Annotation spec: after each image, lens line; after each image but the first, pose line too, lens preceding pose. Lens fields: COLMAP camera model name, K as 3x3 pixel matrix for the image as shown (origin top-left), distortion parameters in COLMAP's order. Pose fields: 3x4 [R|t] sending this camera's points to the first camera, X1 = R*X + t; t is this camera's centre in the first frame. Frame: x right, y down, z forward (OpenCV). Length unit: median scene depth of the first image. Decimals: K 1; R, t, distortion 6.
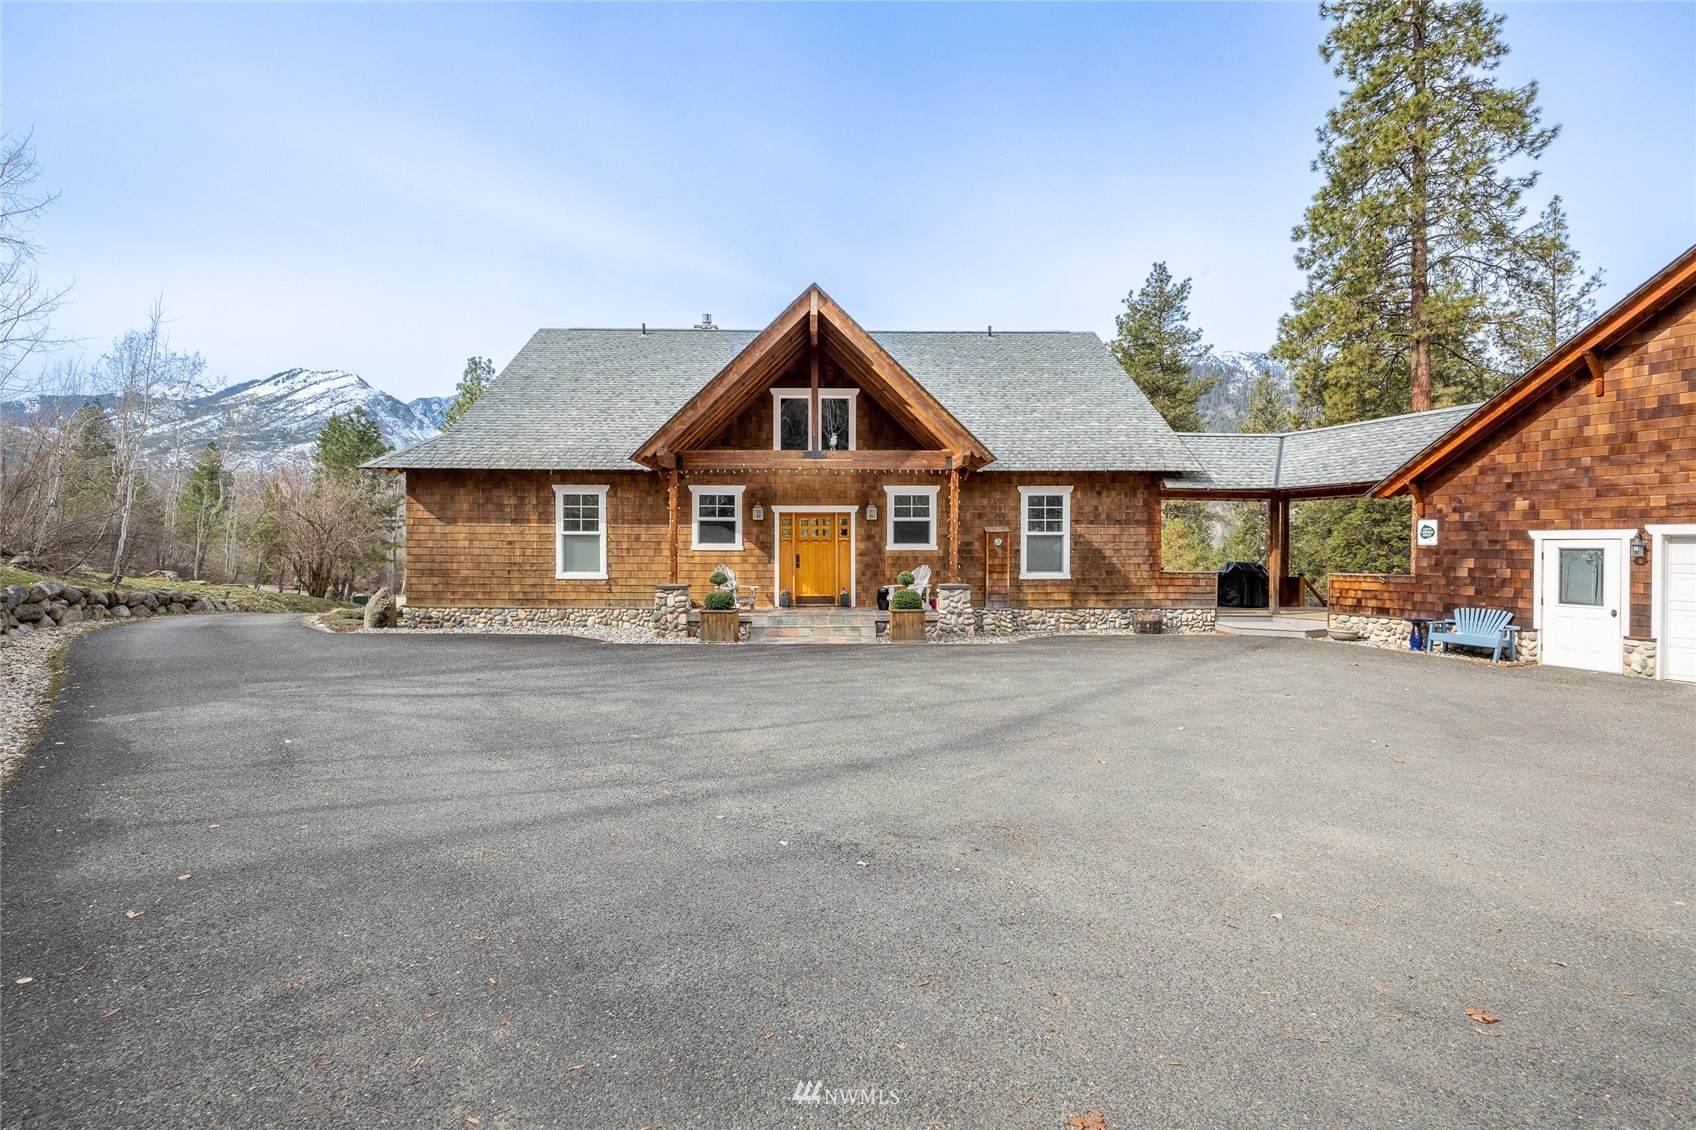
lens RADIAL K [[709.5, 0, 843.2], [0, 709.5, 562.6], [0, 0, 1]] dist [0.001256, 0.000130]
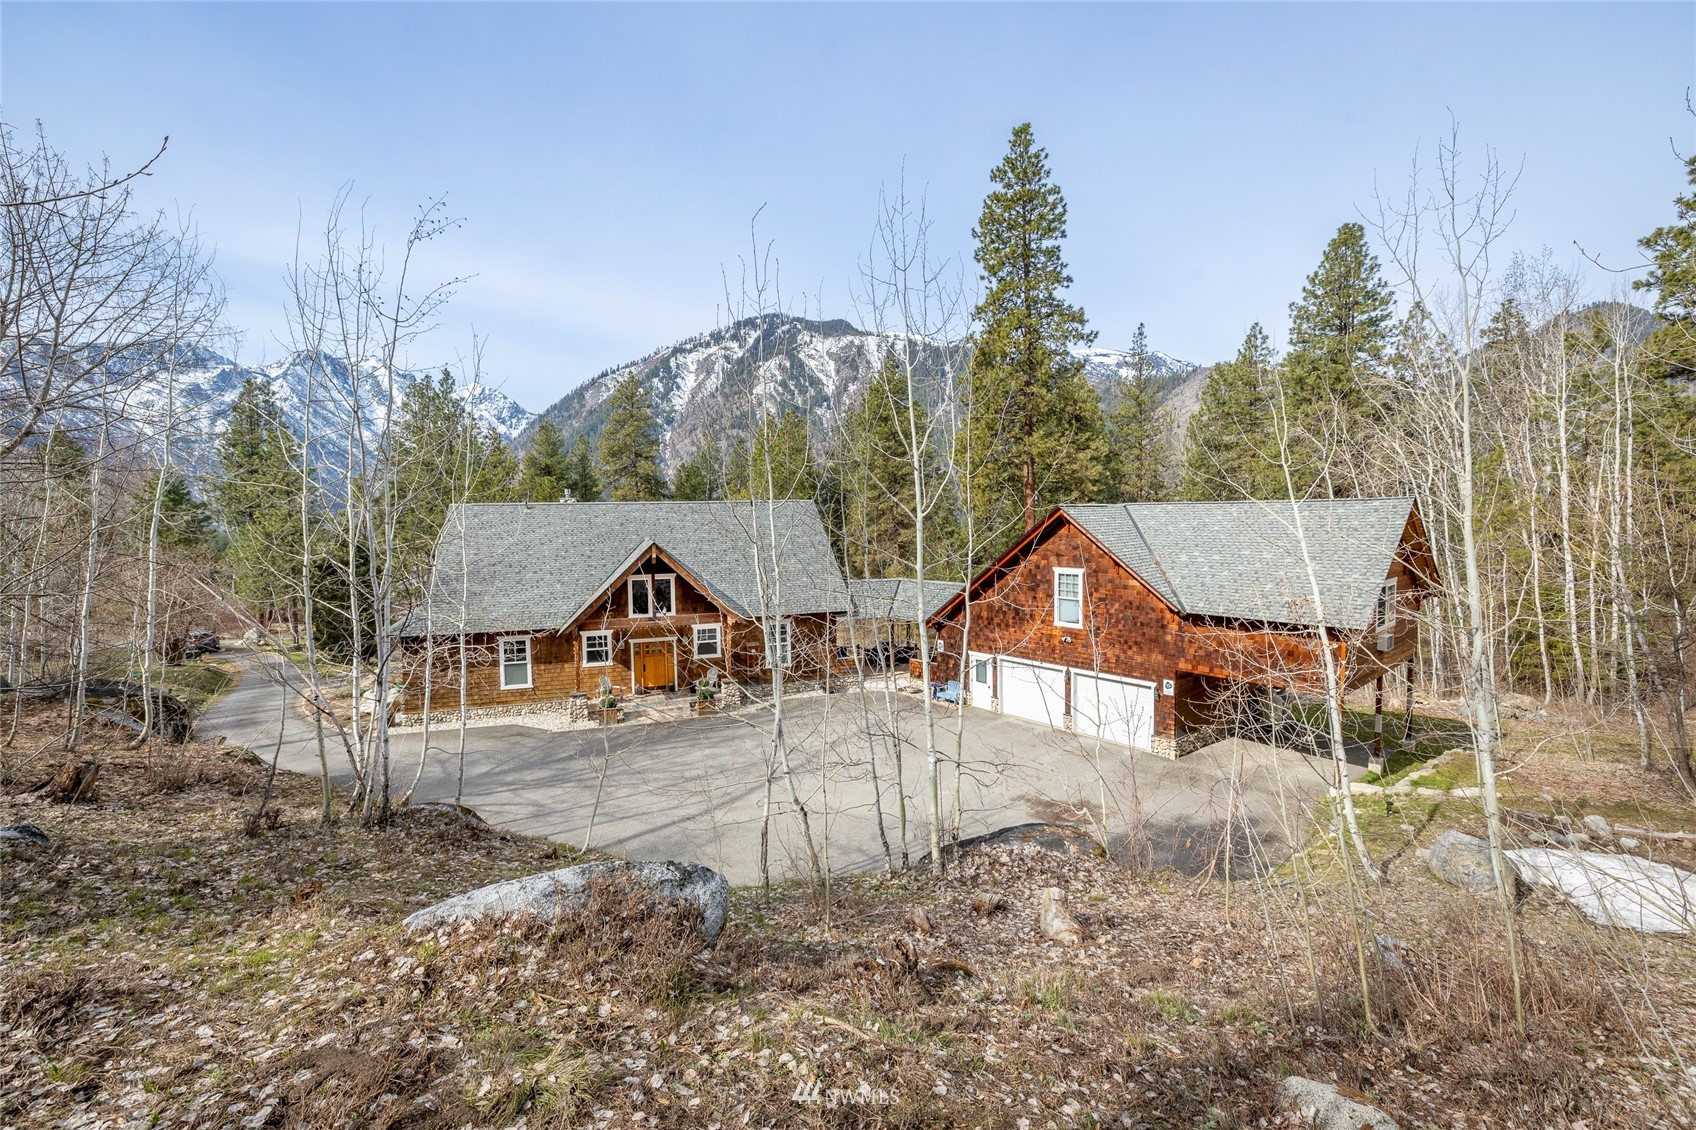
lens RADIAL K [[709.5, 0, 843.2], [0, 709.5, 562.6], [0, 0, 1]] dist [0.001256, 0.000130]
pose [[0.957769, -0.030012, 0.285970, -0.090109], [0.017299, 0.998751, 0.046881, -0.360384], [-0.287019, -0.039954, 0.957091, -0.904283]]
